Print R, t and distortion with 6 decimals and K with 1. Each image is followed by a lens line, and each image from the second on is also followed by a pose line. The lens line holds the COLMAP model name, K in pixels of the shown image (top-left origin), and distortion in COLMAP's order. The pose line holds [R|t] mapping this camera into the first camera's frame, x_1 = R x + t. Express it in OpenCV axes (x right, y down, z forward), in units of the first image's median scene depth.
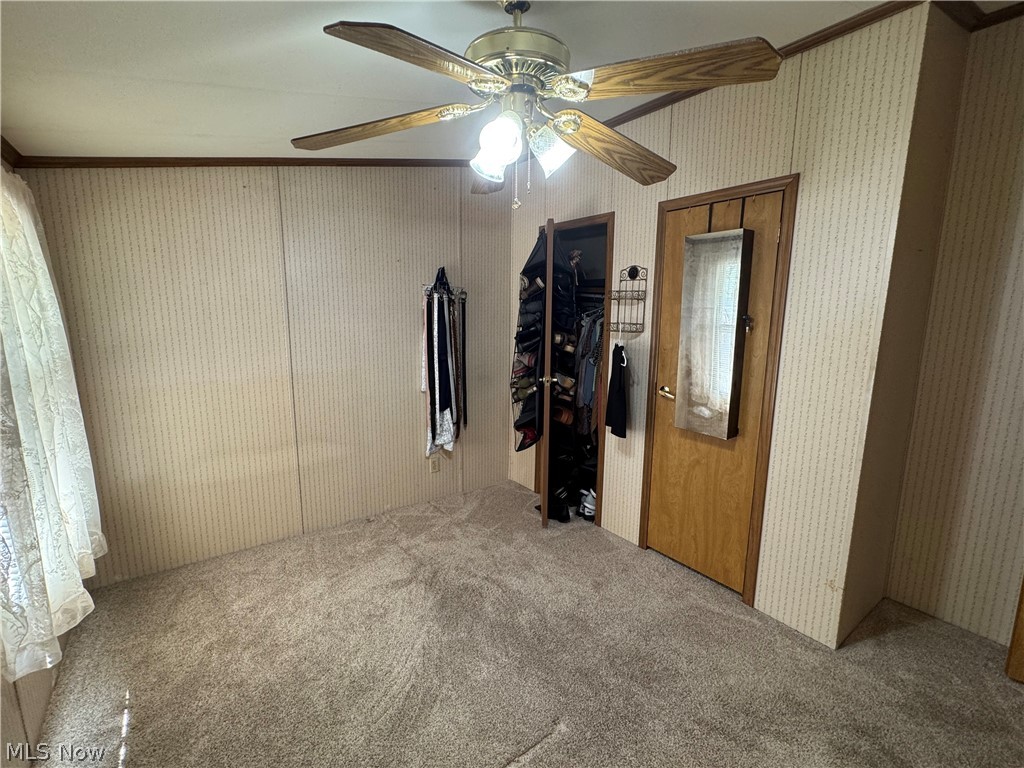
lens RADIAL K [[456.6, 0, 515.7], [0, 456.6, 381.5], [0, 0, 1]] dist [-0.005293, -0.000107]
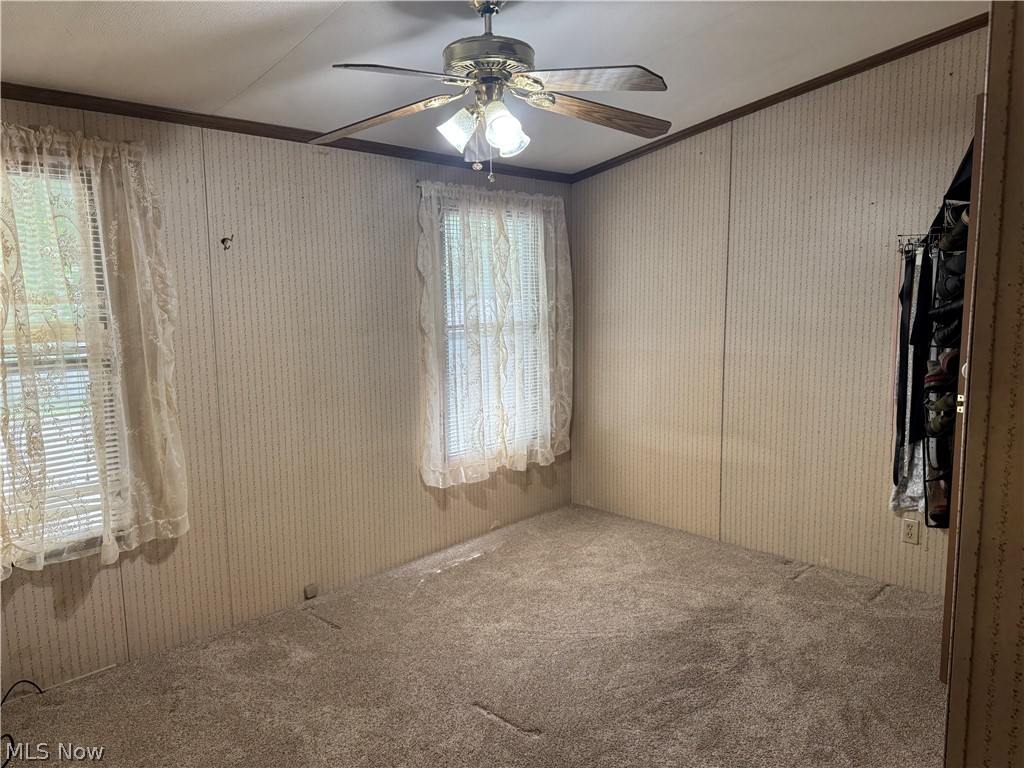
lens RADIAL K [[713.0, 0, 481.7], [0, 713.0, 380.6], [0, 0, 1]] dist [0.054973, -0.077933]
pose [[0.135700, 0.115926, -0.983945, 0.861885], [-0.140218, 0.985382, 0.096757, -0.033946], [0.980777, 0.124837, 0.149971, 0.362481]]
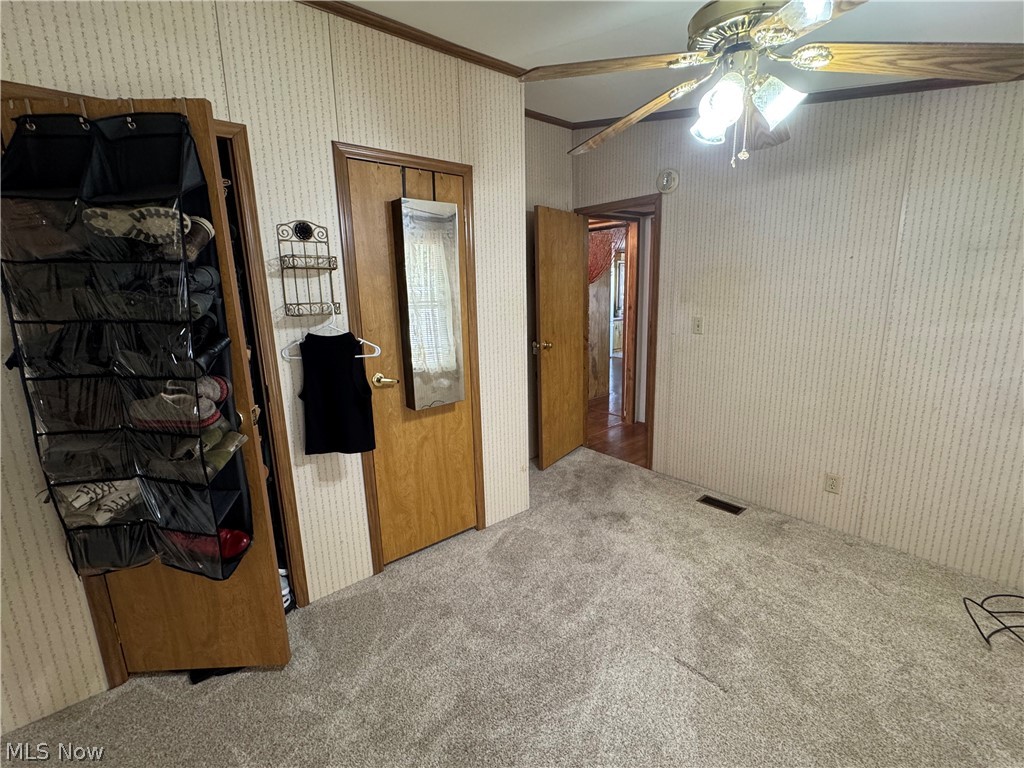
lens RADIAL K [[456.6, 0, 511.3], [0, 456.6, 378.2], [0, 0, 1]] dist [-0.005293, -0.000107]
pose [[-0.065579, -0.209302, 0.975650, -0.499777], [0.179649, 0.959301, 0.217870, -0.117203], [-0.981542, 0.189562, -0.025309, 0.754614]]
